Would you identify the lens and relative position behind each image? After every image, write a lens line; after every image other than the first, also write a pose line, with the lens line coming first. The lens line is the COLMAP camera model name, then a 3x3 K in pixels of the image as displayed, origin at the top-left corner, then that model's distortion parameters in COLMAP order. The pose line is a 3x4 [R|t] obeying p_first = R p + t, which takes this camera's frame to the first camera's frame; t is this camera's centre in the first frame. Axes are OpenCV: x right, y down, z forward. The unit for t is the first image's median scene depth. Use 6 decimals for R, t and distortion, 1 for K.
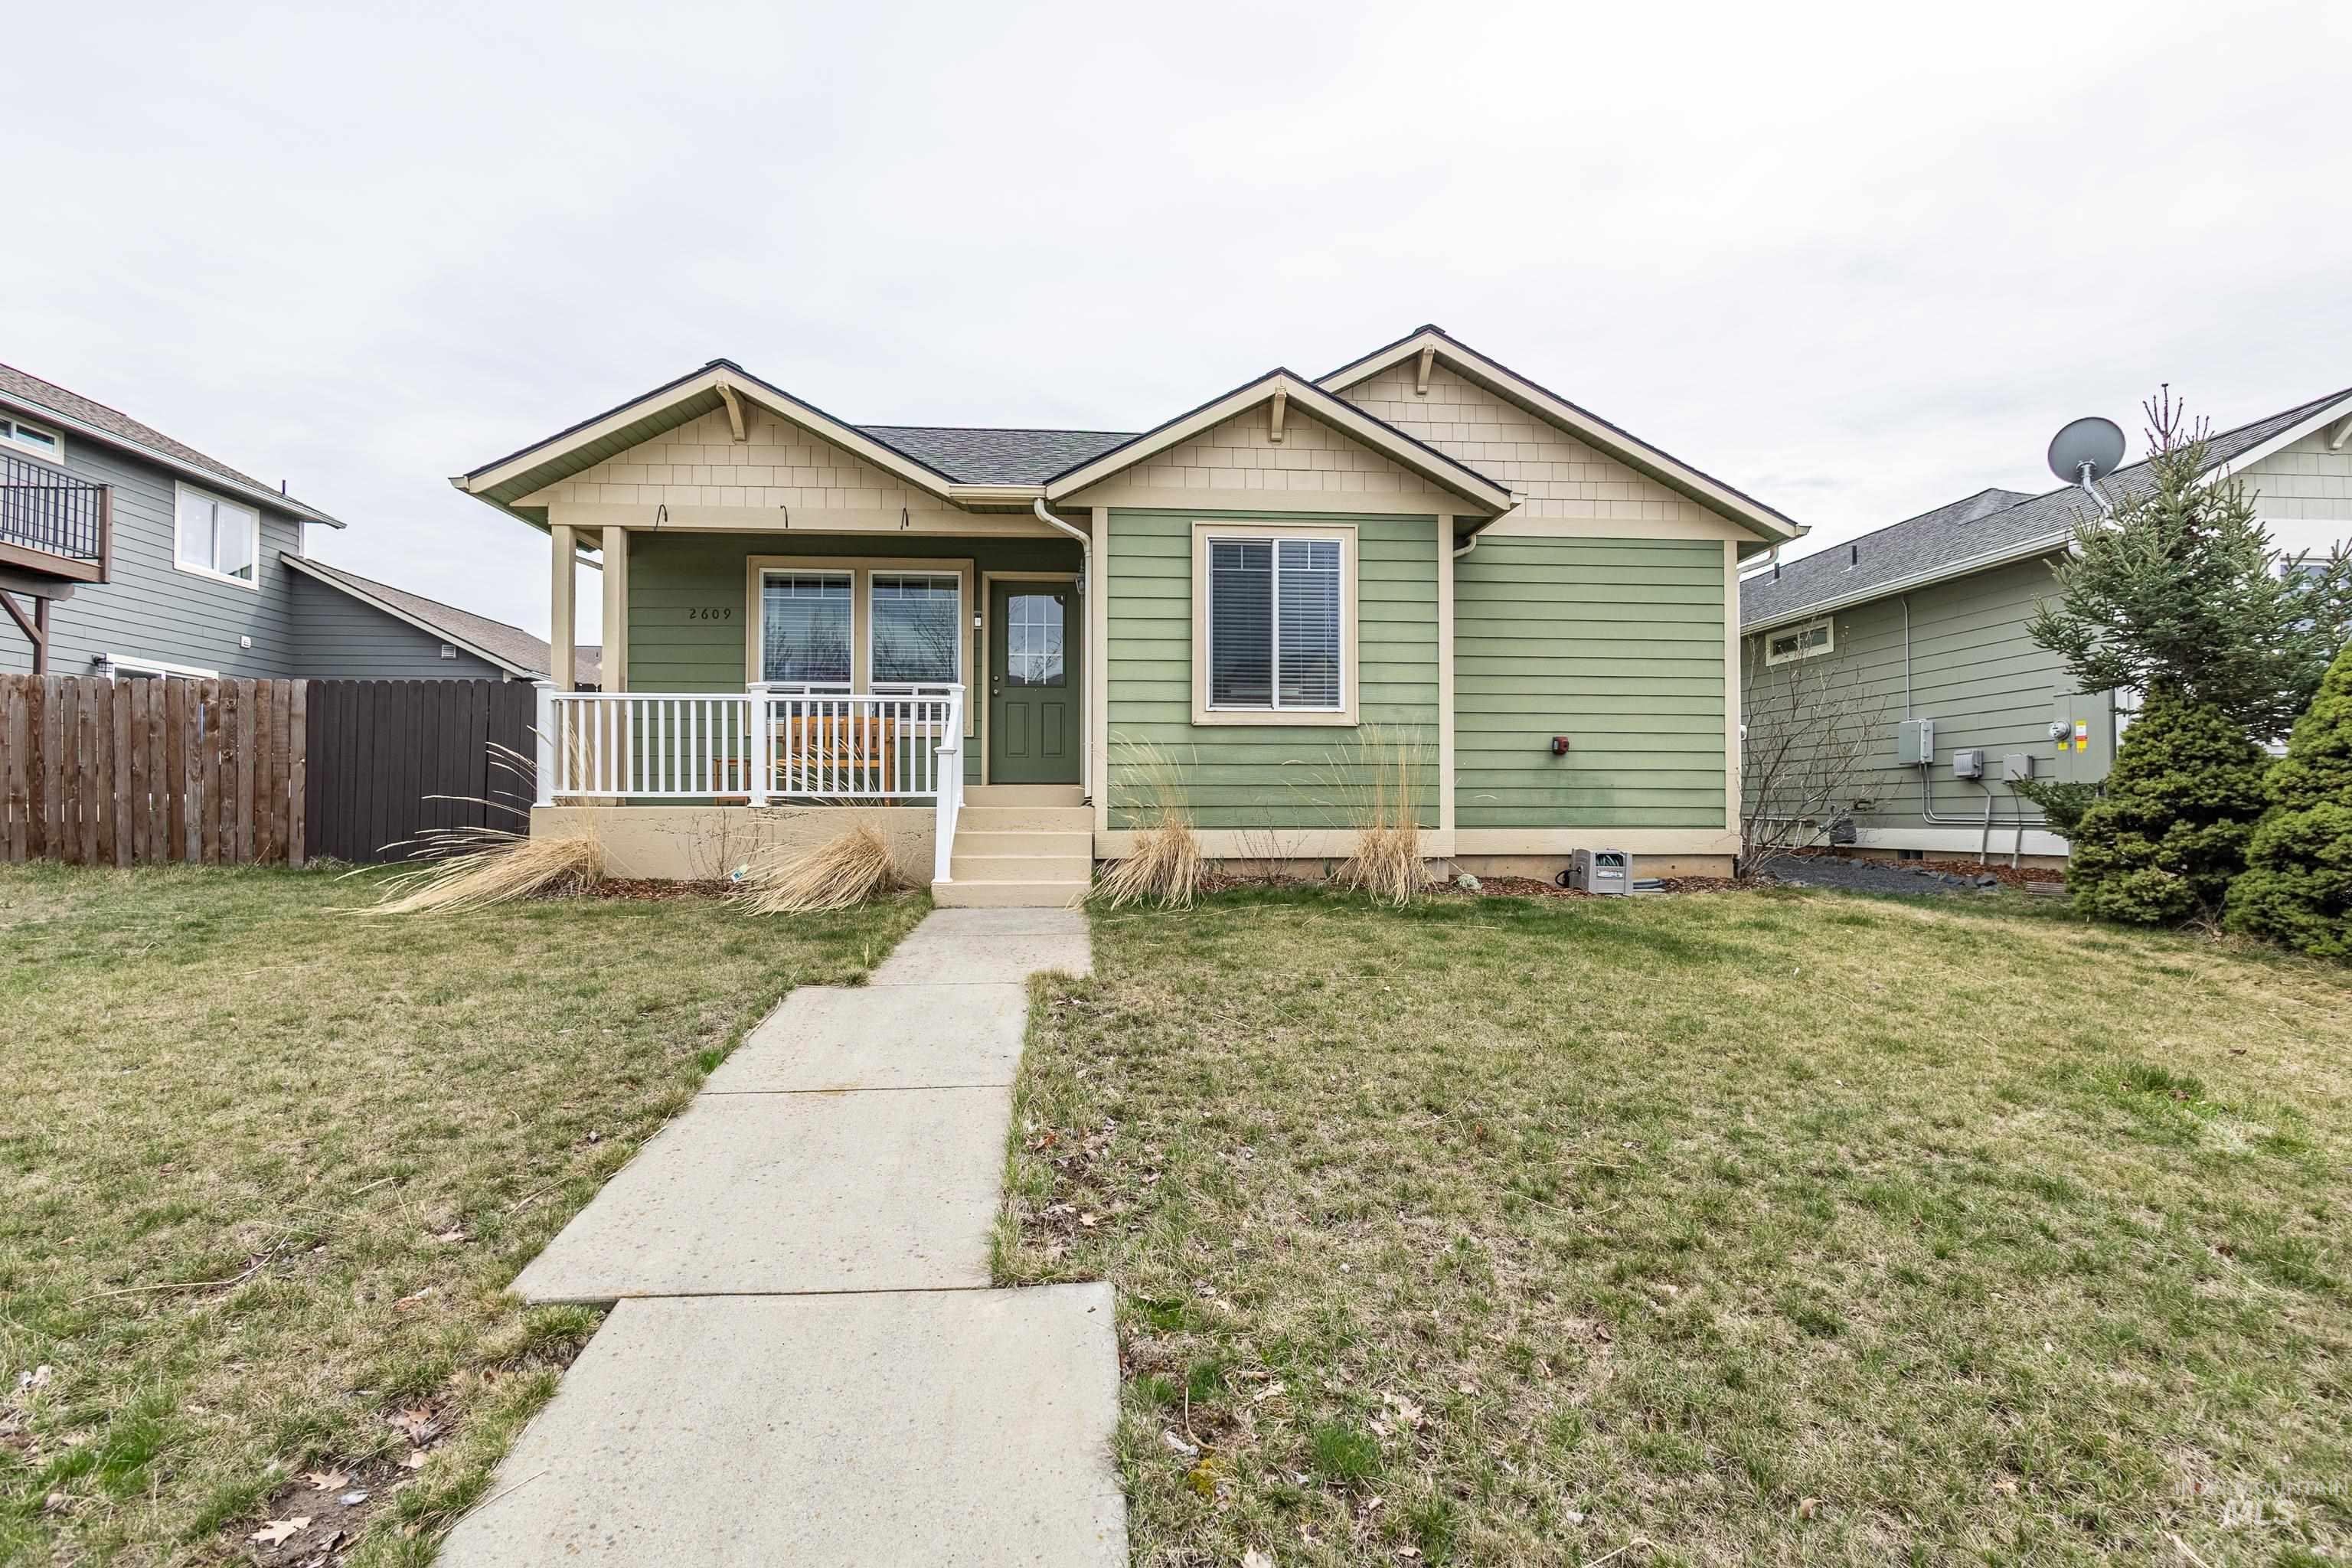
lens RADIAL K [[1085.7, 0, 1171.0], [0, 1085.7, 784.5], [0, 0, 1]] dist [0.009275, -0.001563]
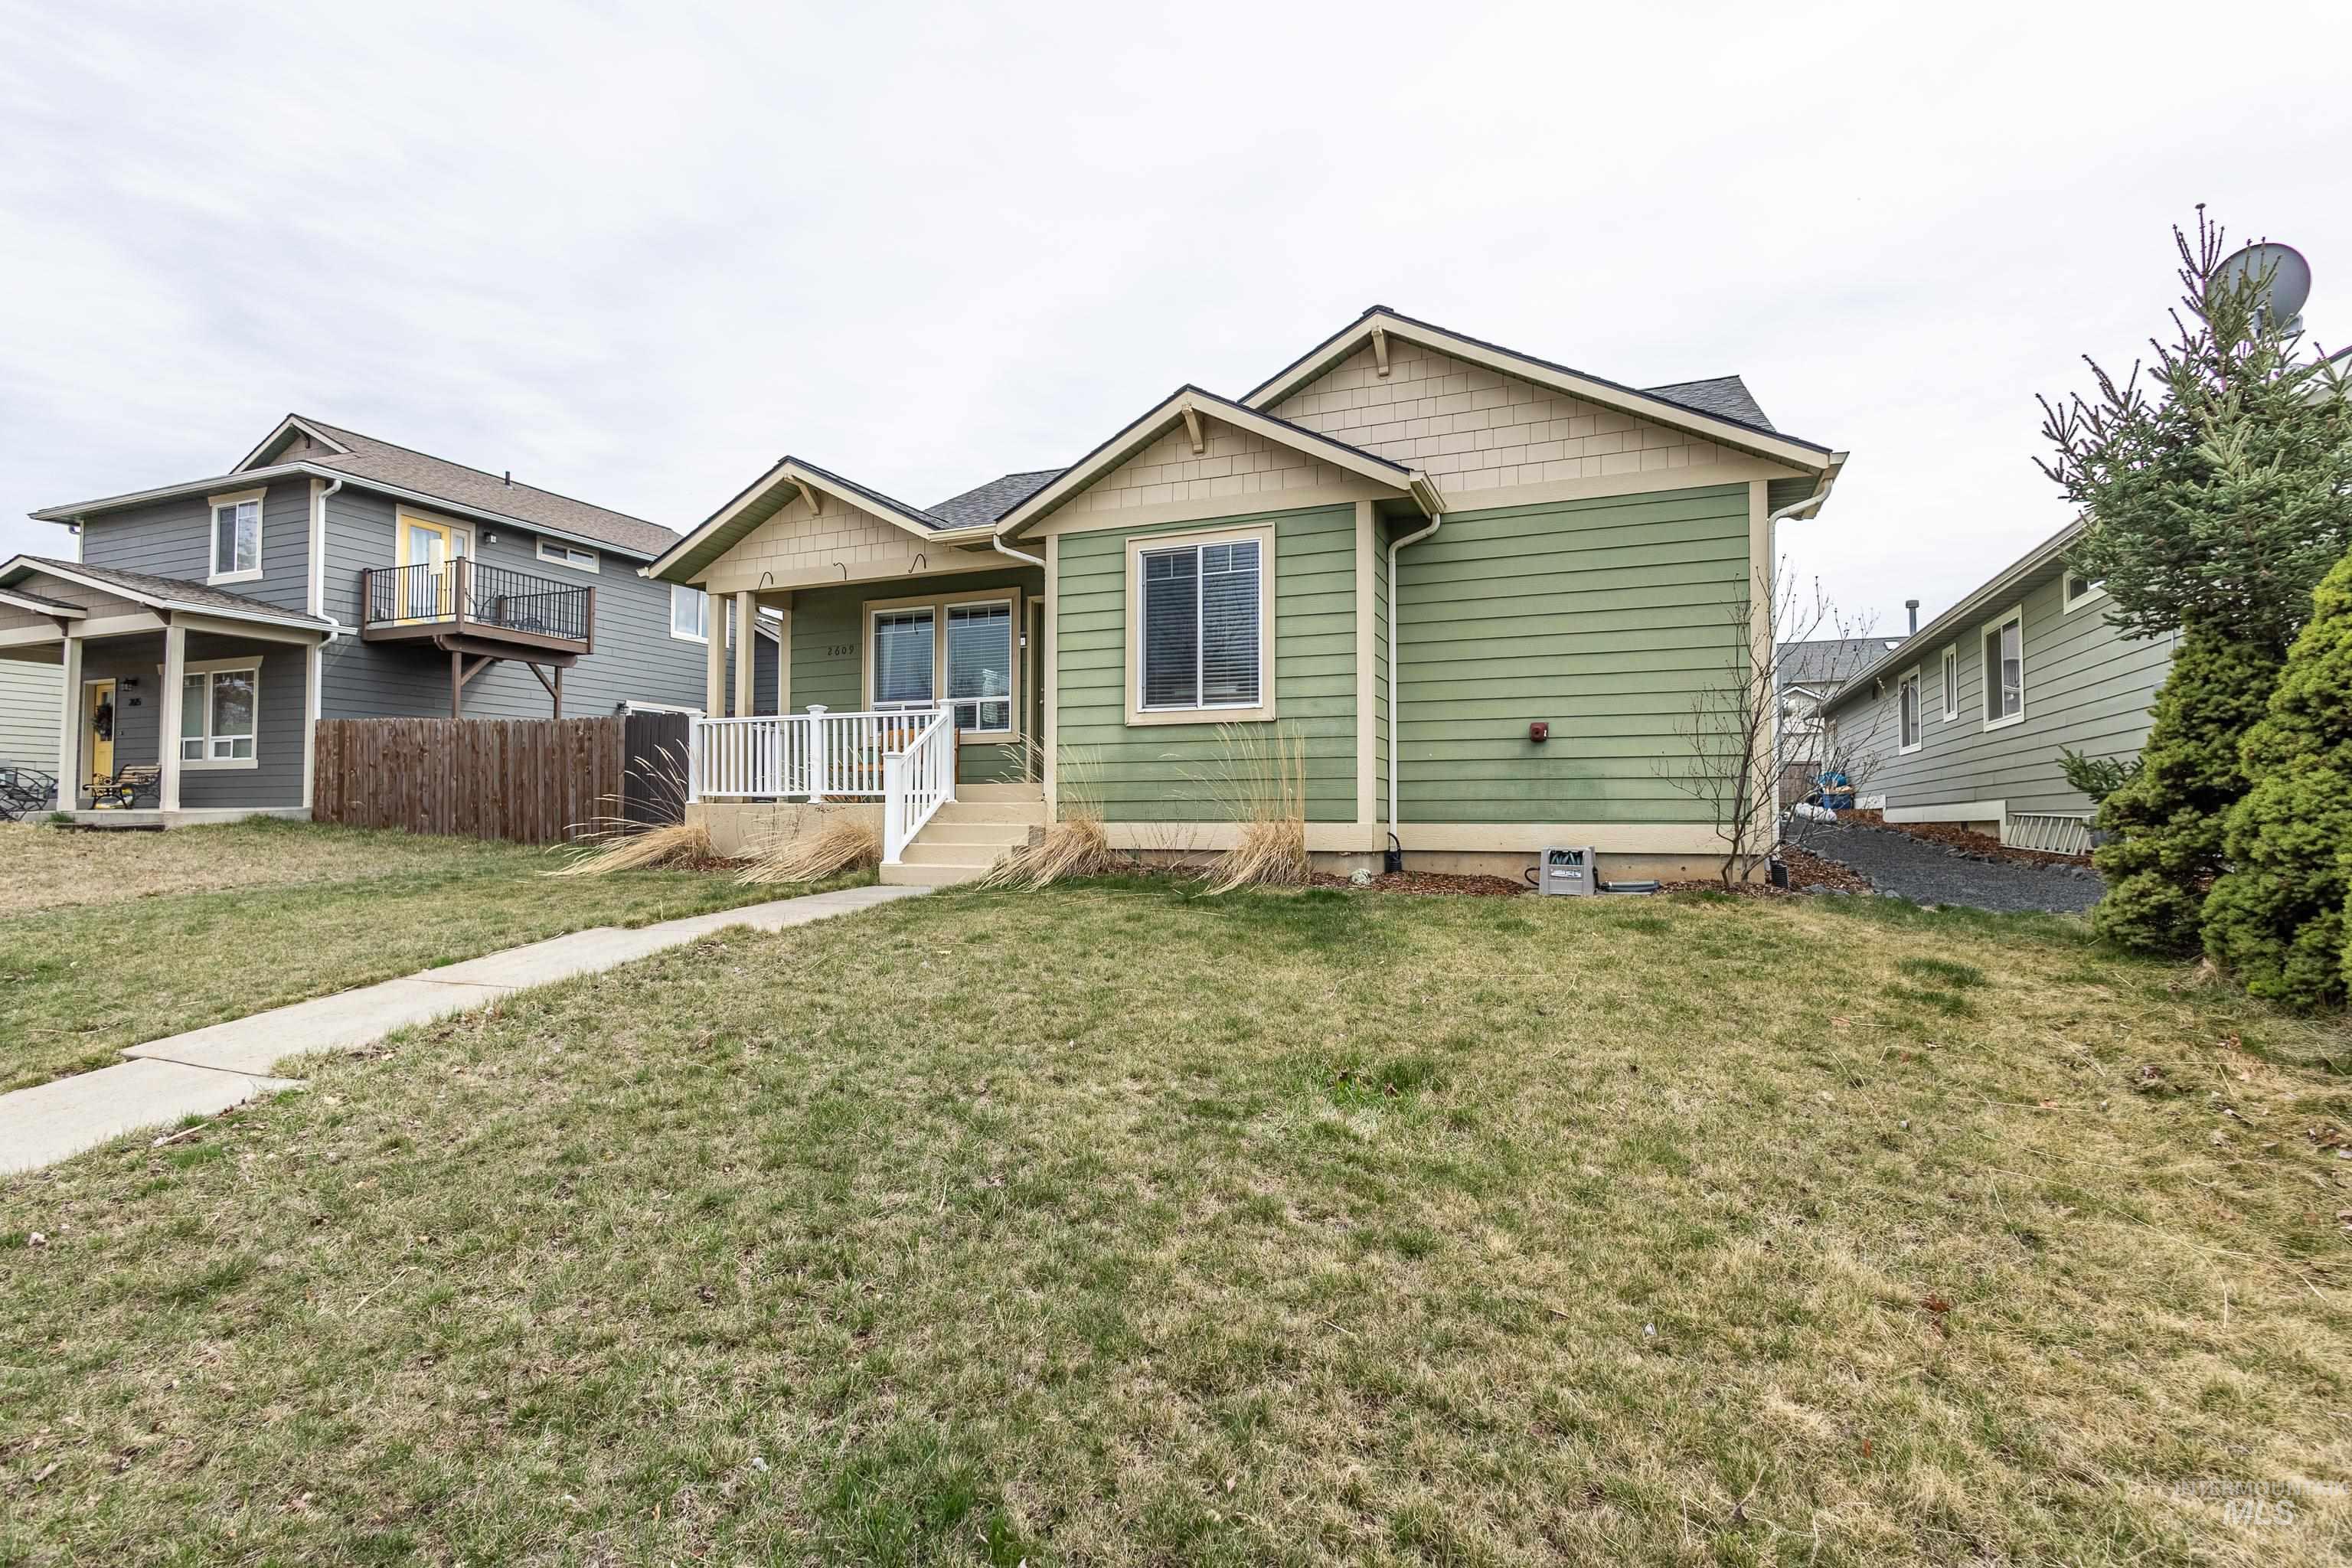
lens RADIAL K [[1085.7, 0, 1165.9], [0, 1085.7, 778.6], [0, 0, 1]] dist [0.009275, -0.001563]
pose [[0.893254, -0.014242, -0.449327, 0.534214], [0.012542, 0.999898, -0.006761, 0.005747], [0.449378, 0.000404, 0.893342, 0.048061]]
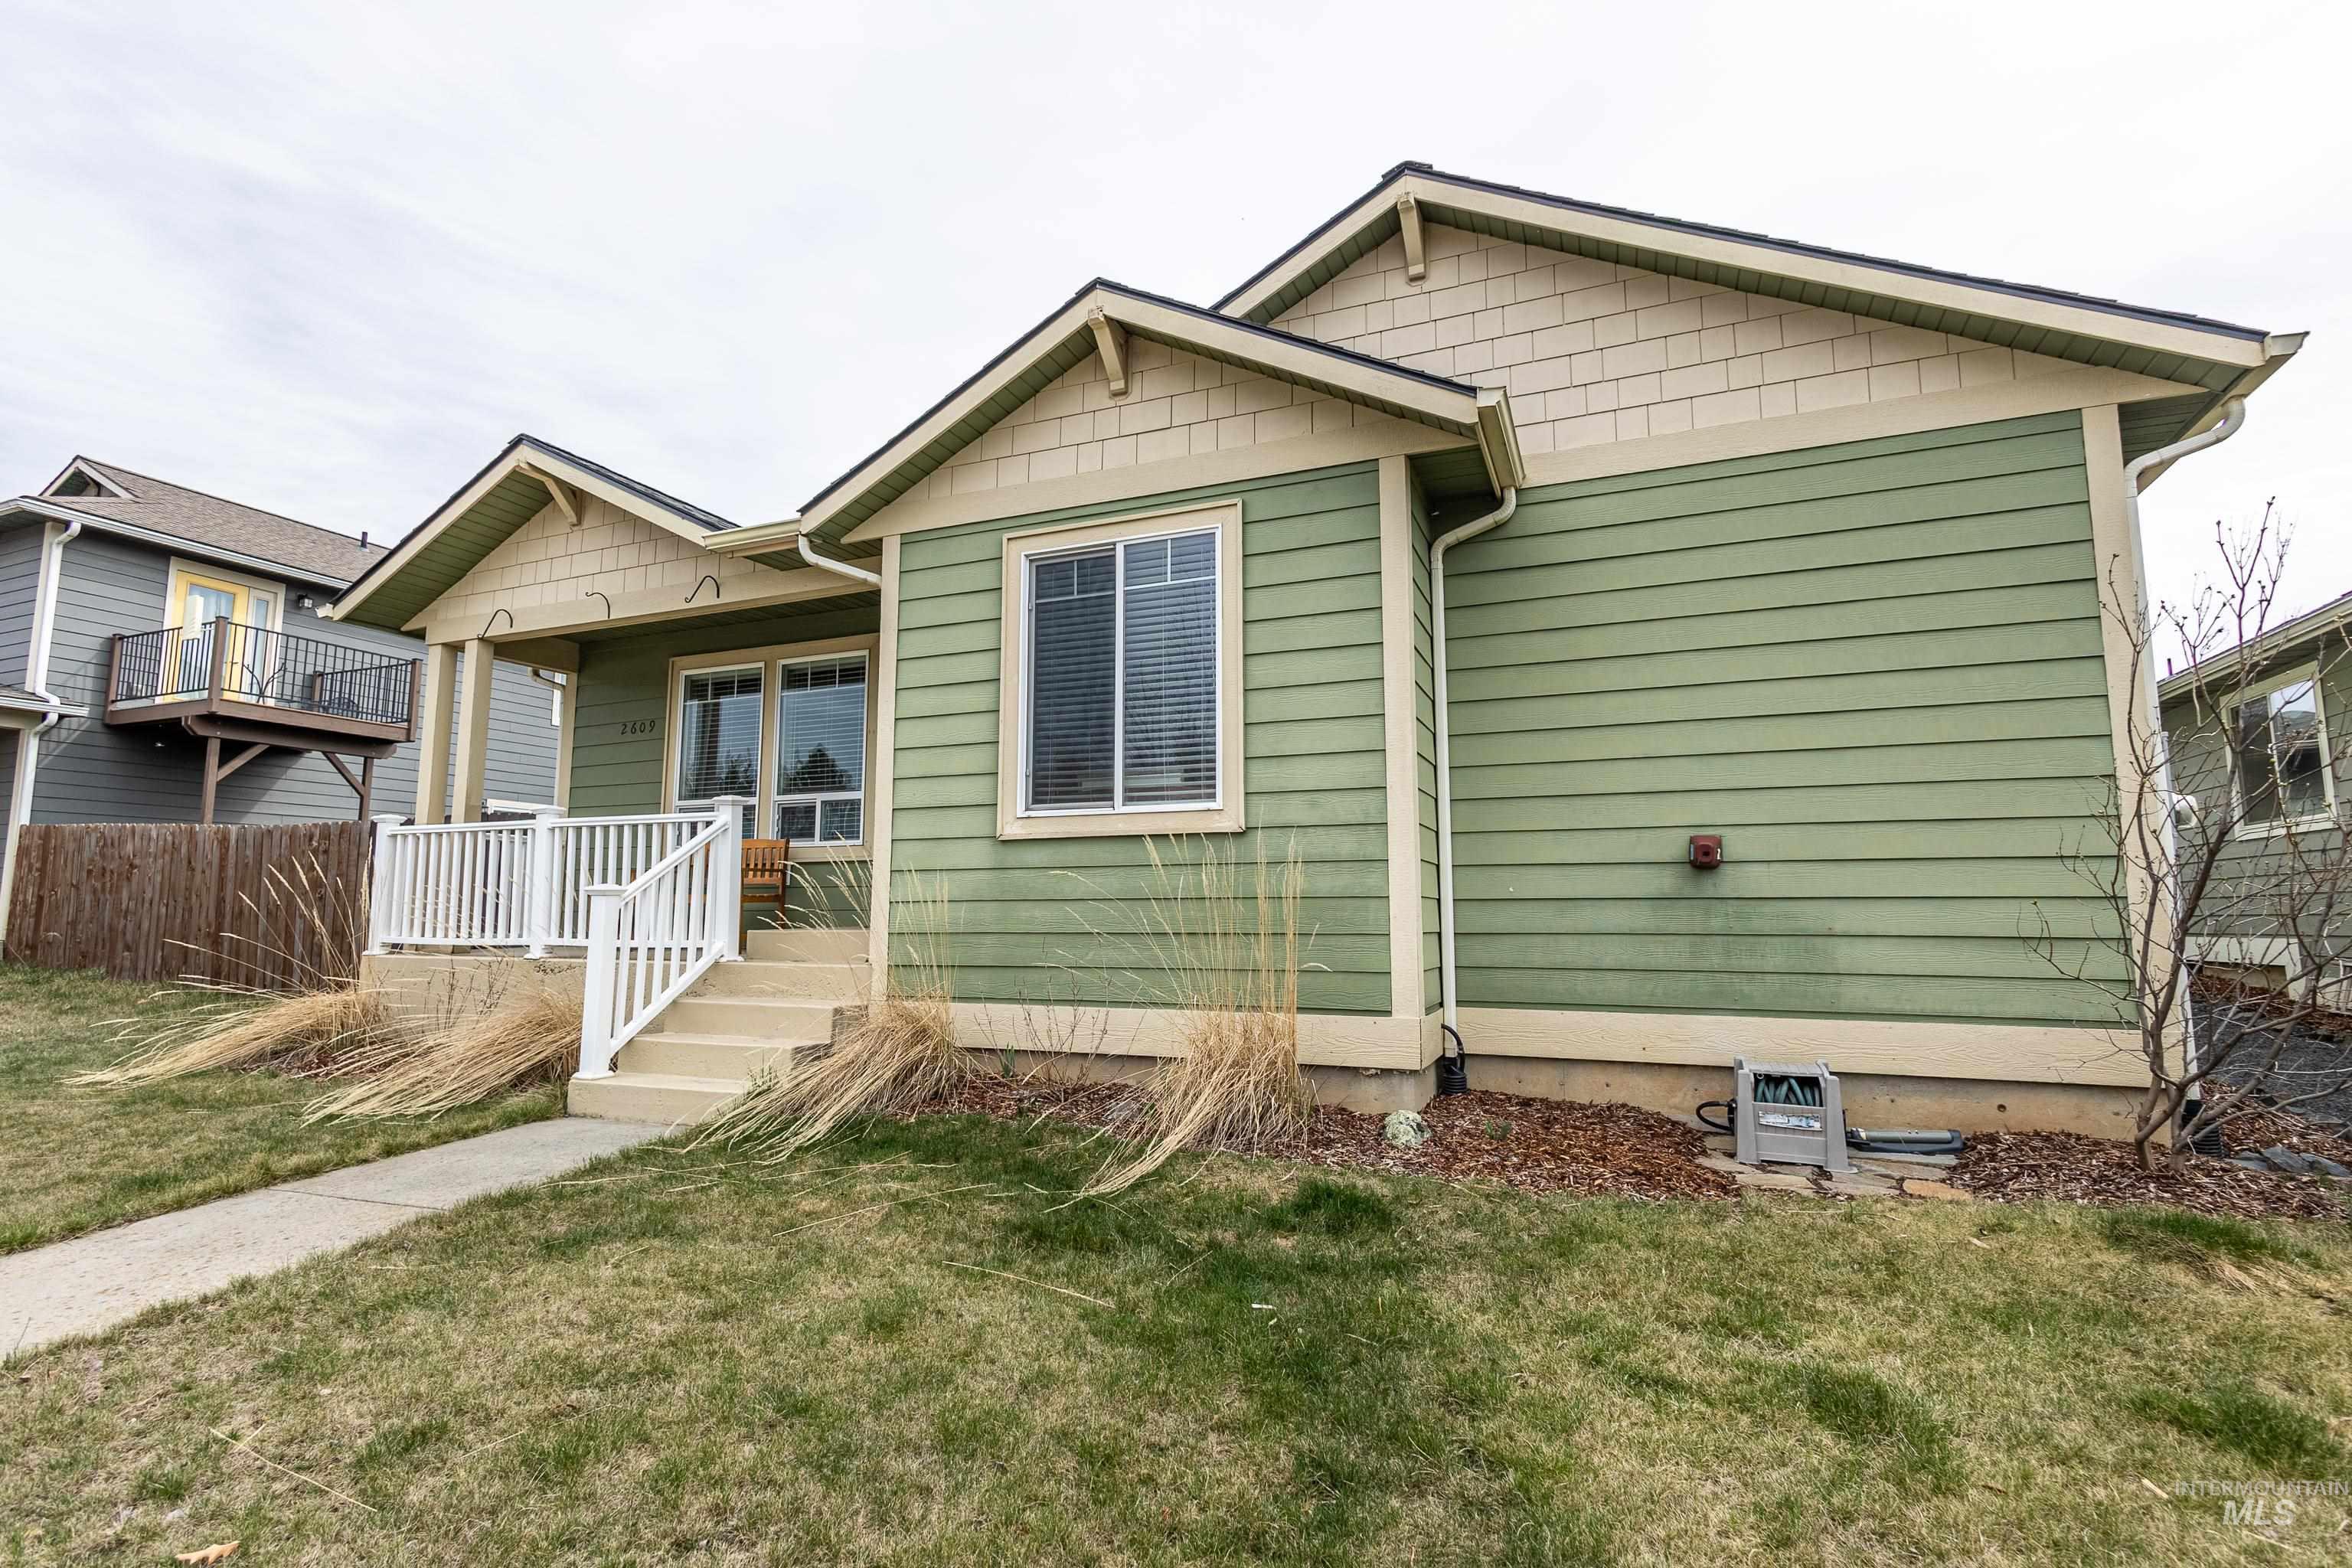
lens RADIAL K [[1085.7, 0, 1167.2], [0, 1085.7, 785.8], [0, 0, 1]] dist [0.009275, -0.001563]
pose [[0.893541, -0.052916, -0.445853, 0.396155], [0.013842, 0.995805, -0.090445, -0.026314], [0.448769, 0.074645, 0.890525, 0.456283]]
